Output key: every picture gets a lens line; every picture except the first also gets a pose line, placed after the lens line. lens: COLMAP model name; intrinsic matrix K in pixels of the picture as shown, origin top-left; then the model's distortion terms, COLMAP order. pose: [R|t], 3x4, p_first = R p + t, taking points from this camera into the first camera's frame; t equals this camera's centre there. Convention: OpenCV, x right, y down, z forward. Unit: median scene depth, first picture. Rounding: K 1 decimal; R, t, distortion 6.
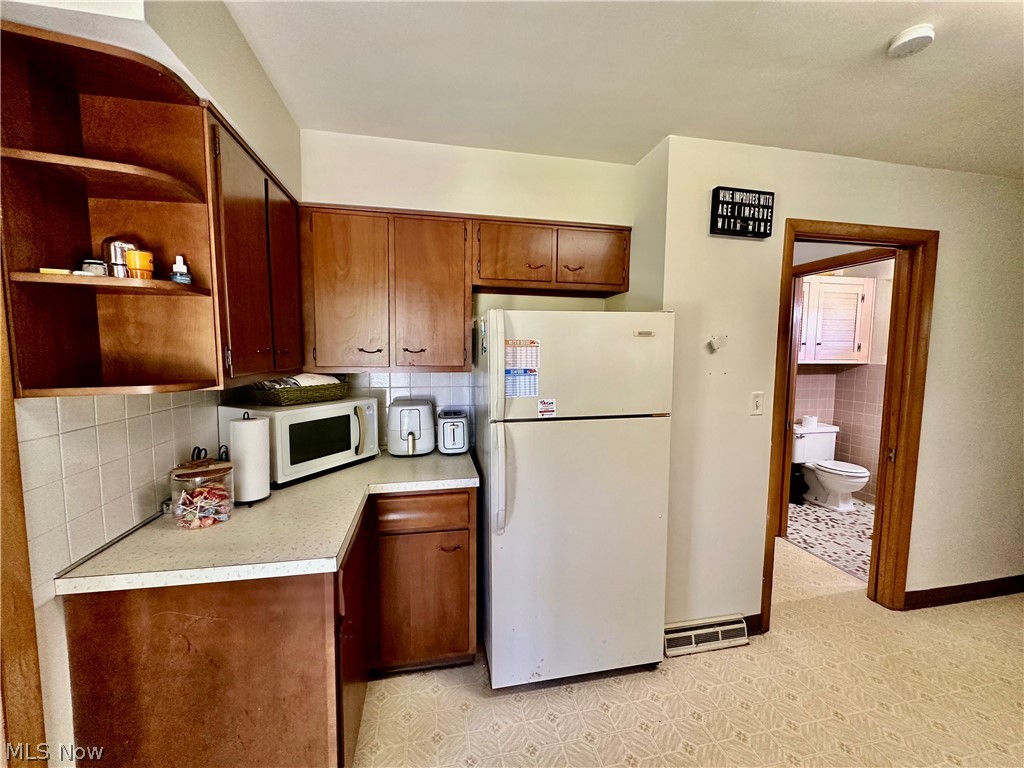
lens RADIAL K [[407.6, 0, 511.2], [0, 407.6, 383.9], [0, 0, 1]] dist [-0.000158, -0.000249]
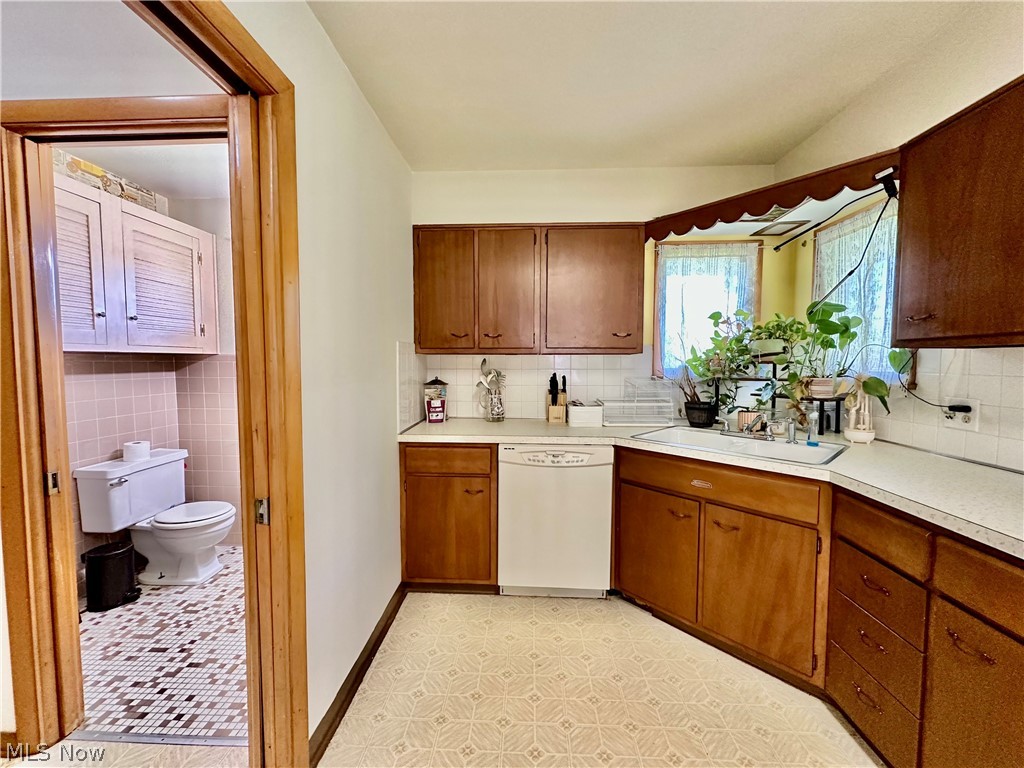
lens RADIAL K [[407.6, 0, 513.0], [0, 407.6, 382.5], [0, 0, 1]] dist [-0.000158, -0.000249]
pose [[0.242269, -0.058867, 0.968422, 0.597327], [0.079924, 0.995976, 0.040548, 0.024427], [-0.966912, 0.067577, 0.245999, 0.638035]]
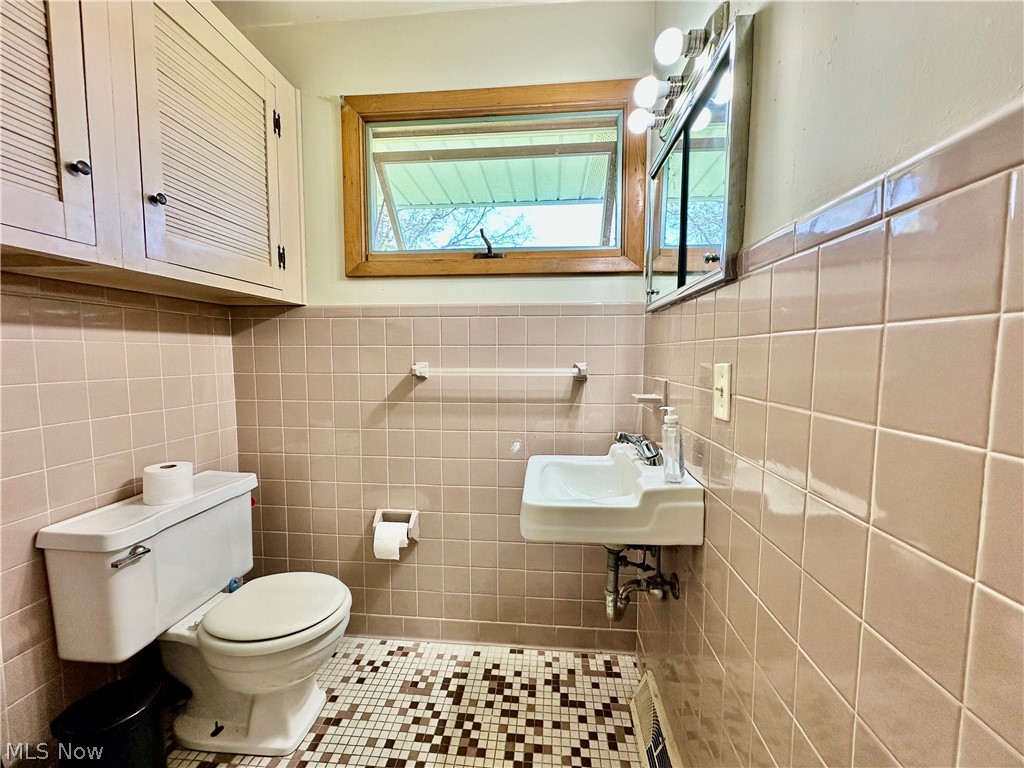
lens RADIAL K [[407.6, 0, 515.7], [0, 407.6, 385.3], [0, 0, 1]] dist [-0.000158, -0.000249]
pose [[0.285965, -0.073516, 0.955416, 1.055187], [0.077763, 0.995545, 0.053329, 0.048176], [-0.955080, 0.059046, 0.290408, 1.334125]]
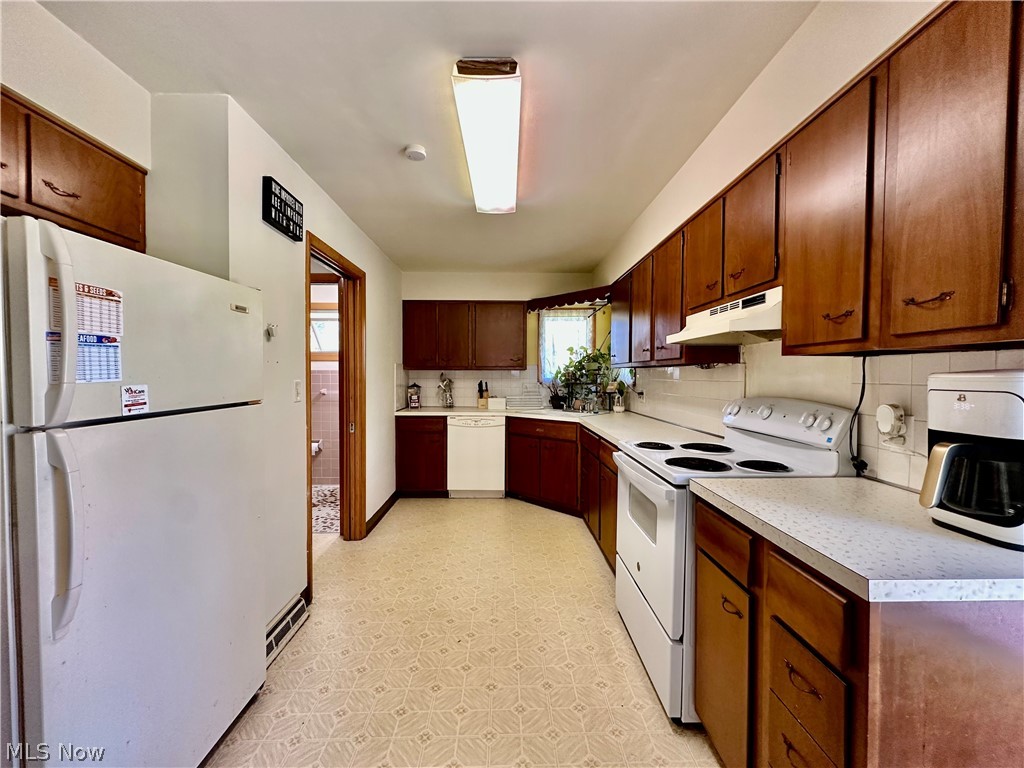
lens RADIAL K [[407.6, 0, 513.2], [0, 407.6, 383.1], [0, 0, 1]] dist [-0.000158, -0.000249]
pose [[0.177883, -0.025208, 0.983729, -0.360018], [0.079109, 0.996803, 0.011238, 0.059989], [-0.980867, 0.075822, 0.179308, 0.237385]]
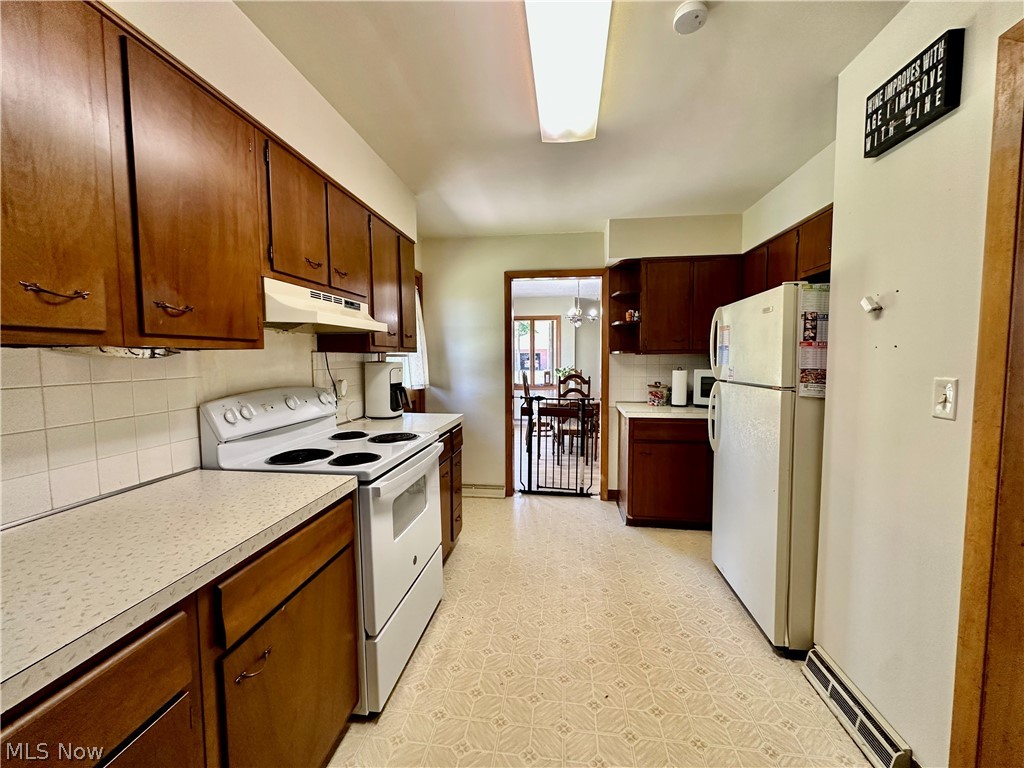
lens RADIAL K [[407.6, 0, 508.2], [0, 407.6, 382.7], [0, 0, 1]] dist [-0.000158, -0.000249]
pose [[-0.331071, 0.057236, -0.941868, 1.328672], [-0.072000, 0.993716, 0.085695, 0.021980], [0.940855, 0.096186, -0.324870, 0.603876]]
